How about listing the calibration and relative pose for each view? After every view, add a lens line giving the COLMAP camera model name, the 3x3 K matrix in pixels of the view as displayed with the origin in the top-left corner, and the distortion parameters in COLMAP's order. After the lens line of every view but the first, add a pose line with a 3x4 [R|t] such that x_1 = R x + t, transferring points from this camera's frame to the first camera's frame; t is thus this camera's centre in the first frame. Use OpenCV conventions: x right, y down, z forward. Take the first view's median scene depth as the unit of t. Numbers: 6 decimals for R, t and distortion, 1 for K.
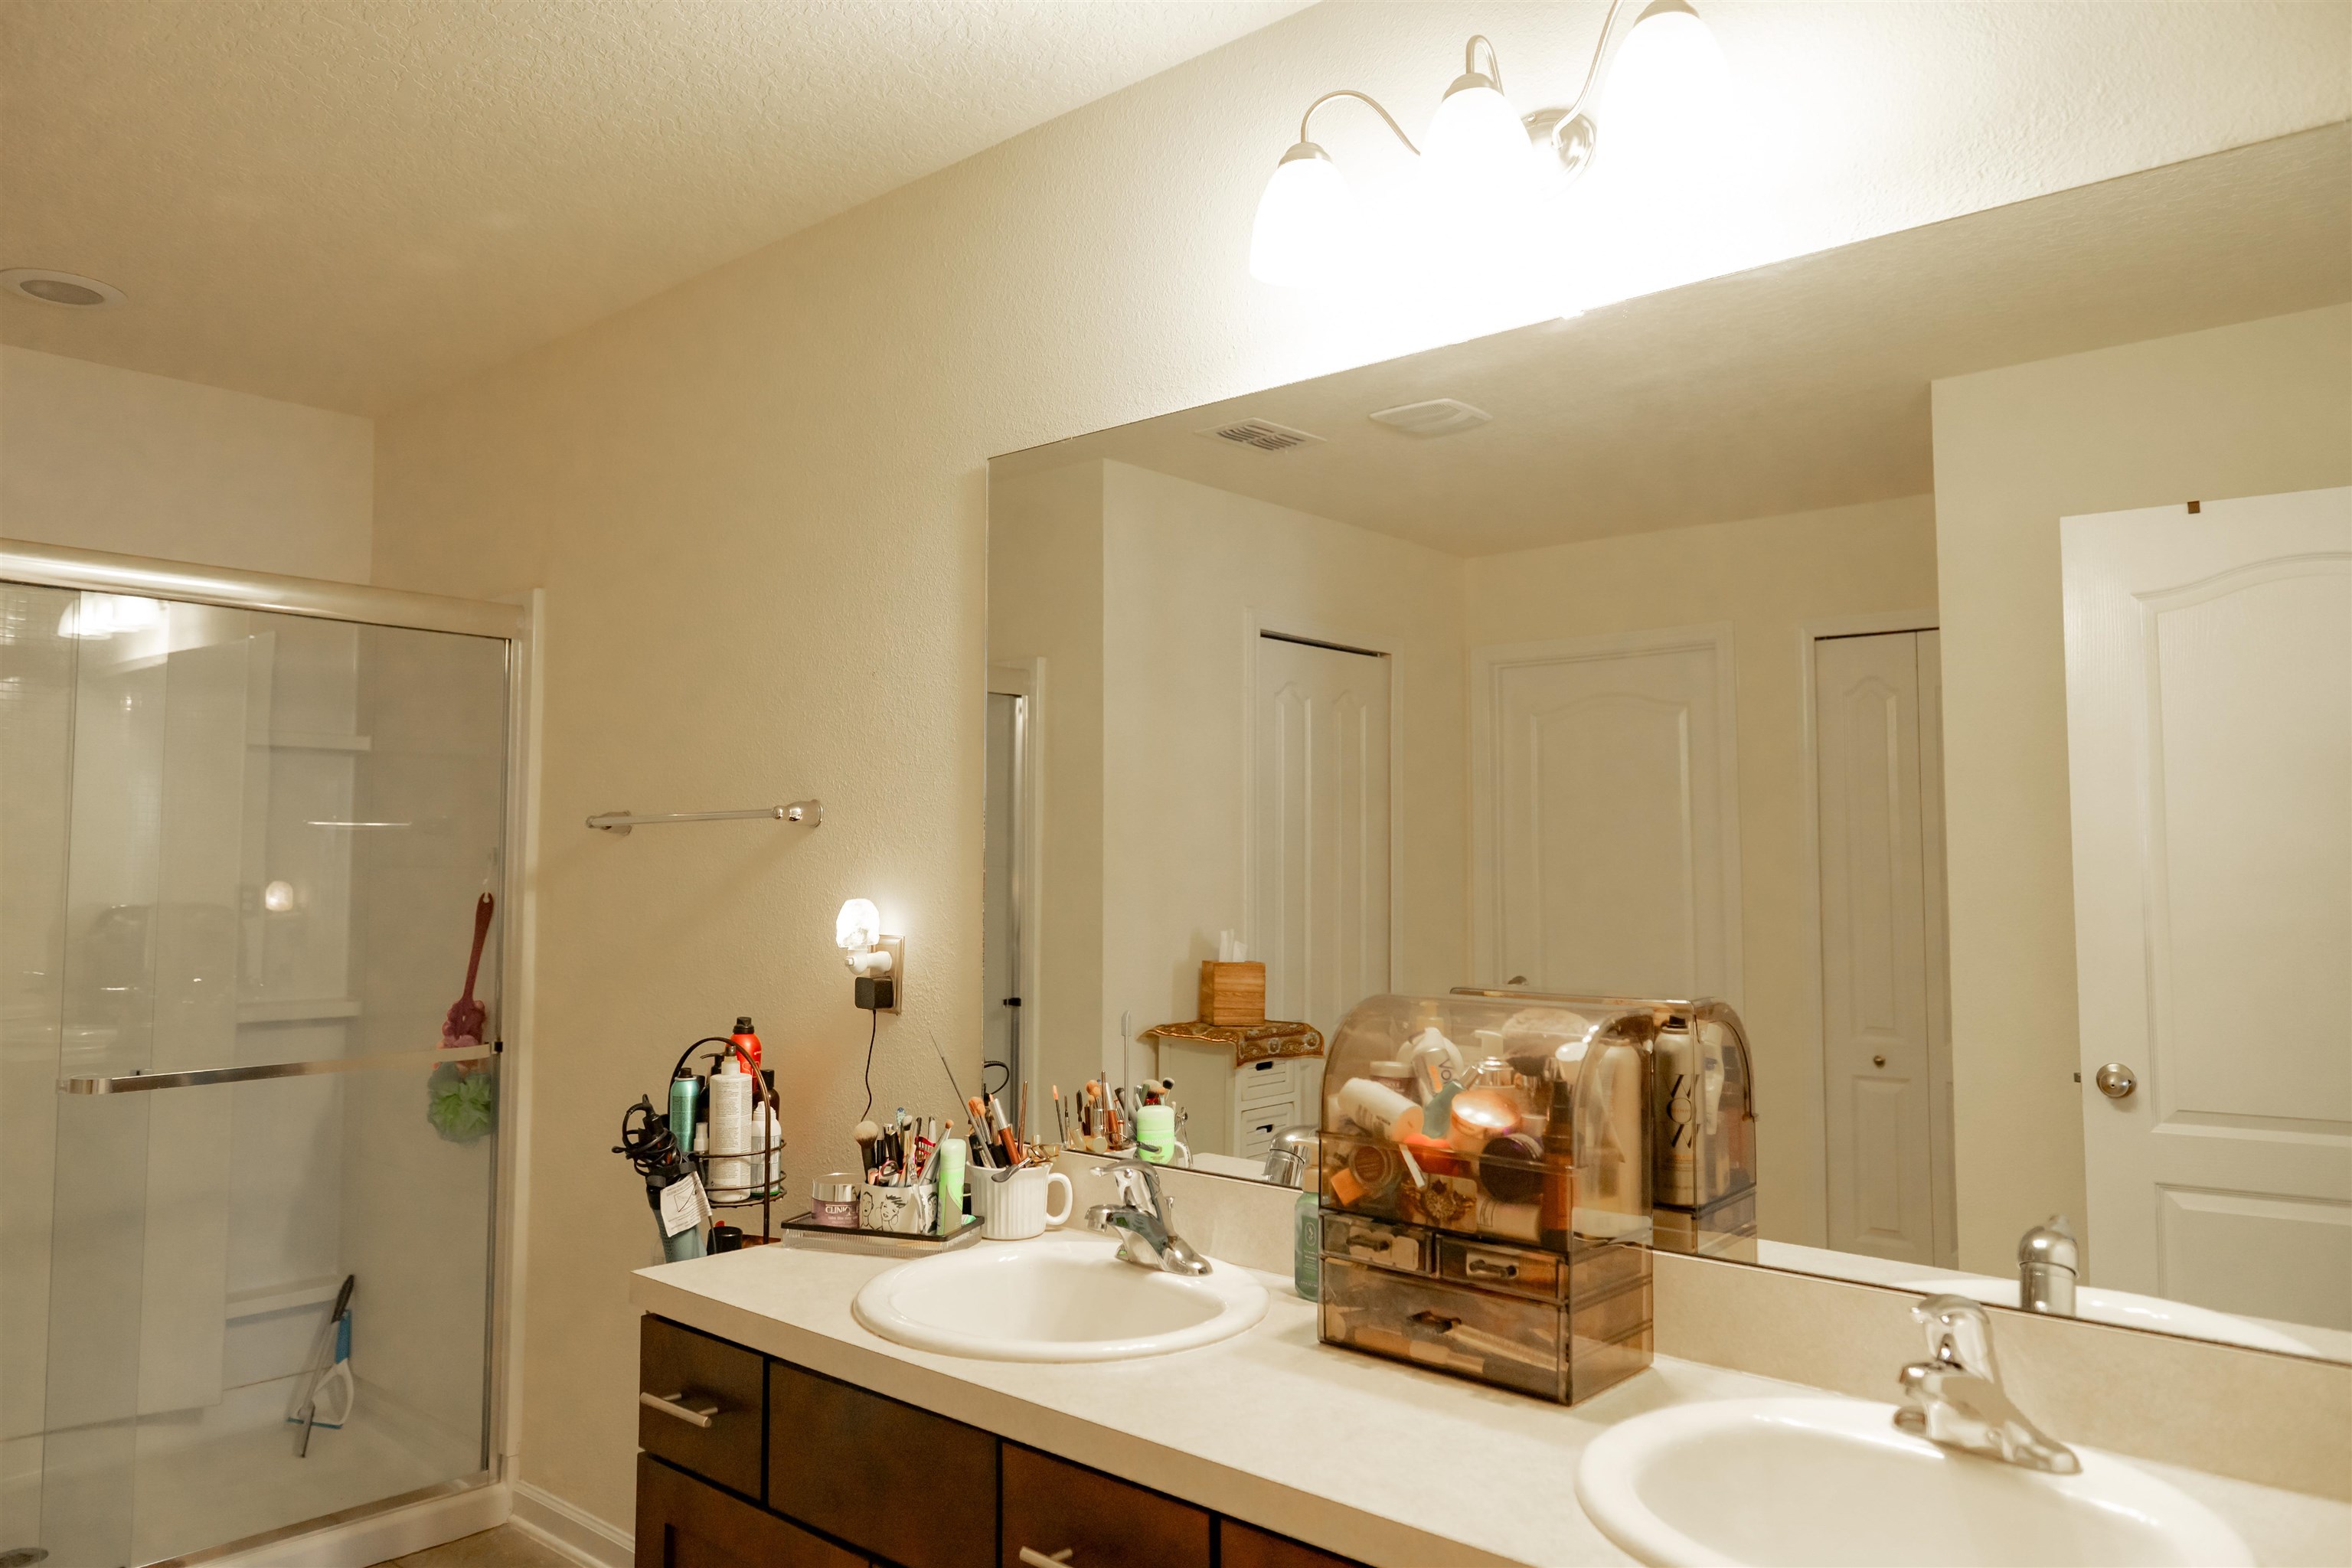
lens RADIAL K [[1590.6, 0, 1178.2], [0, 1590.6, 776.9], [0, 0, 1]] dist [-0.002541, 0.000097]
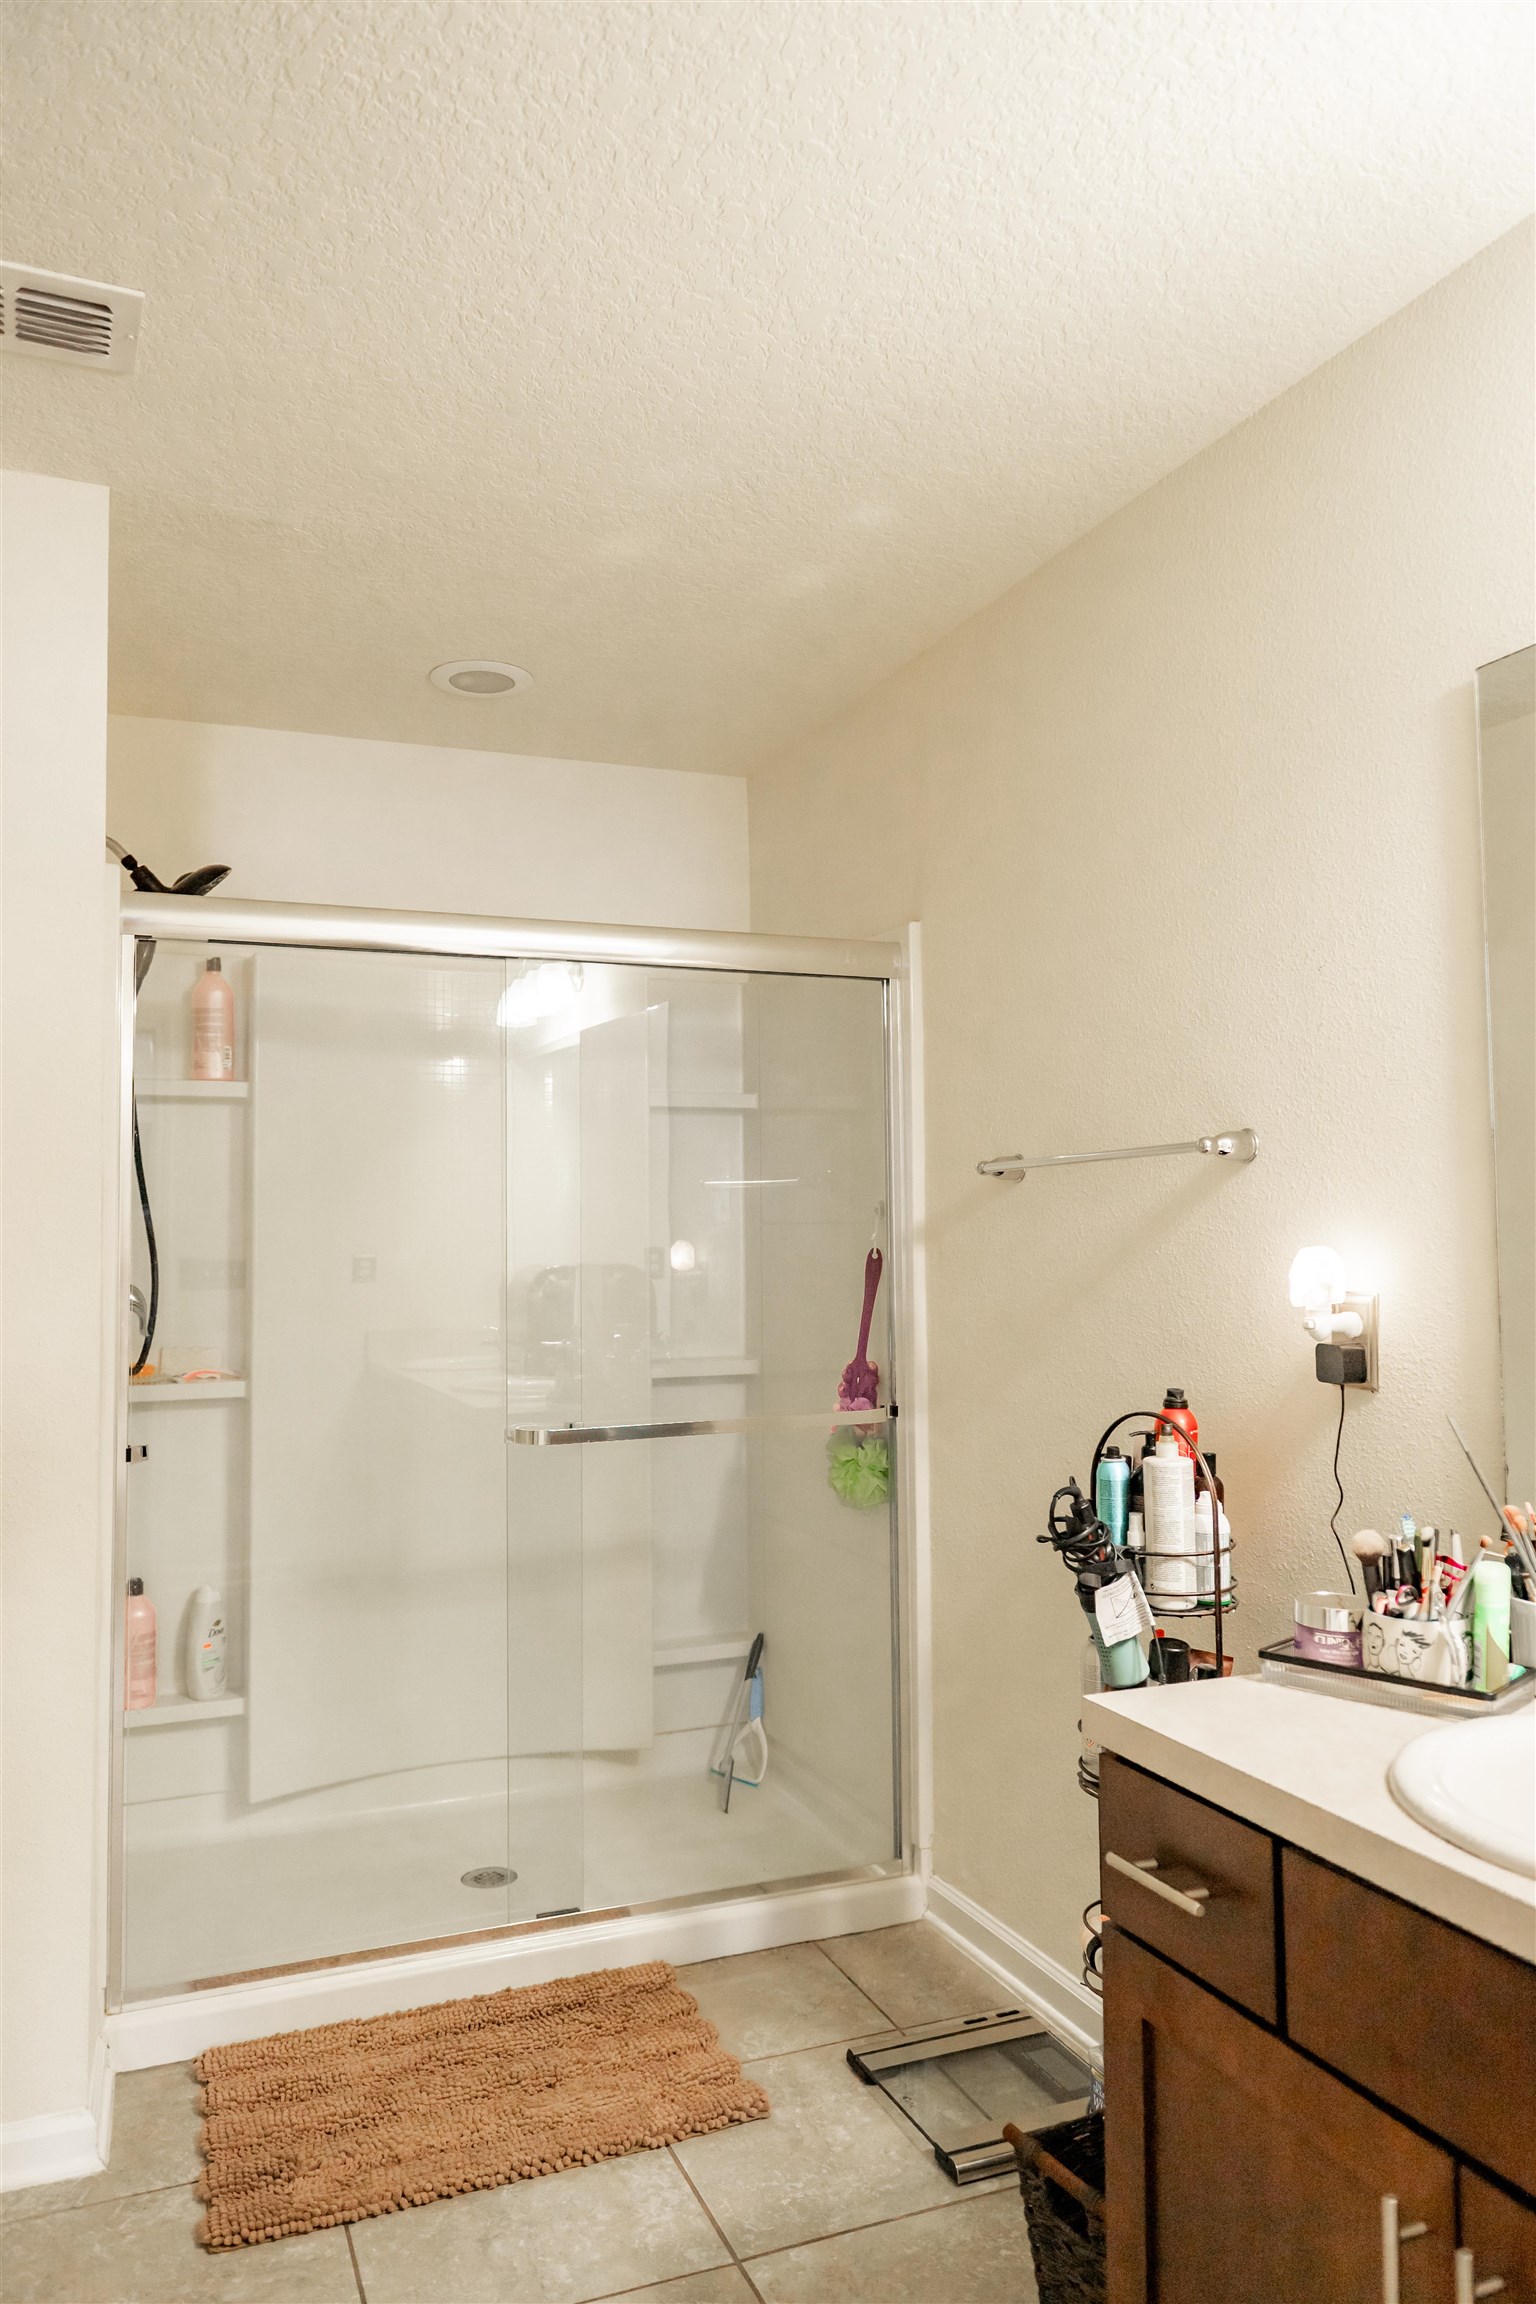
lens RADIAL K [[1680.4, 0, 768.0], [0, 1680.4, 1152.0], [0, 0, 1]] dist [0.008125, -0.003443]
pose [[0.895834, -0.033841, -0.443098, -0.071145], [0.039346, 0.999220, 0.003233, 0.015128], [0.442643, -0.020330, 0.896467, 0.114530]]
